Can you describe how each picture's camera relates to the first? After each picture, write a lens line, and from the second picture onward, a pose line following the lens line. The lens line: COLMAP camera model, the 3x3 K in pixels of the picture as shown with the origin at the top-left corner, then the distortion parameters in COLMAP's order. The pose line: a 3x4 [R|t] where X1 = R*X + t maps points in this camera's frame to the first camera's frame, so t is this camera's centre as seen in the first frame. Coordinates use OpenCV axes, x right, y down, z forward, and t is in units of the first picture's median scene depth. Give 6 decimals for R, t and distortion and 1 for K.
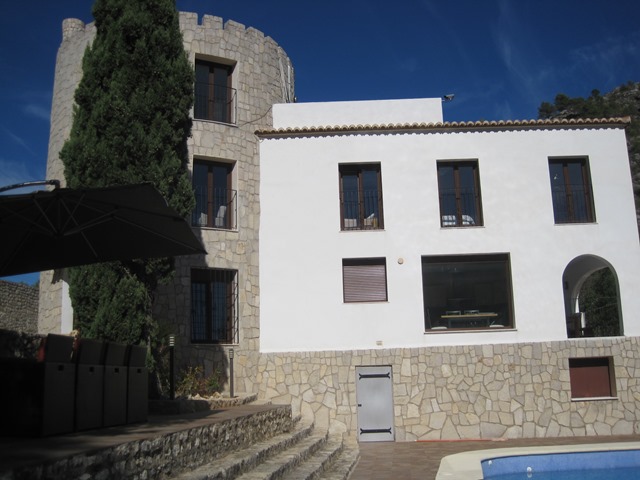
lens RADIAL K [[667.5, 0, 319.1], [0, 667.5, 243.0], [0, 0, 1]] dist [-0.116416, 0.000000]
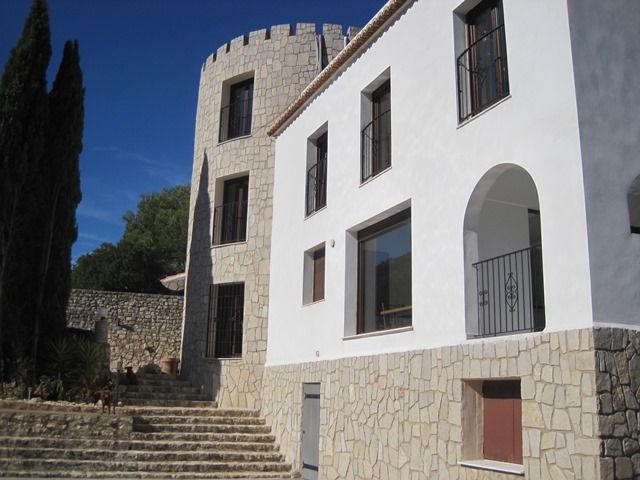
lens RADIAL K [[667.5, 0, 319.4], [0, 667.5, 239.2], [0, 0, 1]] dist [-0.116416, 0.000000]
pose [[0.413860, -0.172822, -0.893786, 0.814267], [0.159136, 0.980431, -0.115889, 0.110664], [0.896323, -0.094272, 0.433263, 0.685776]]
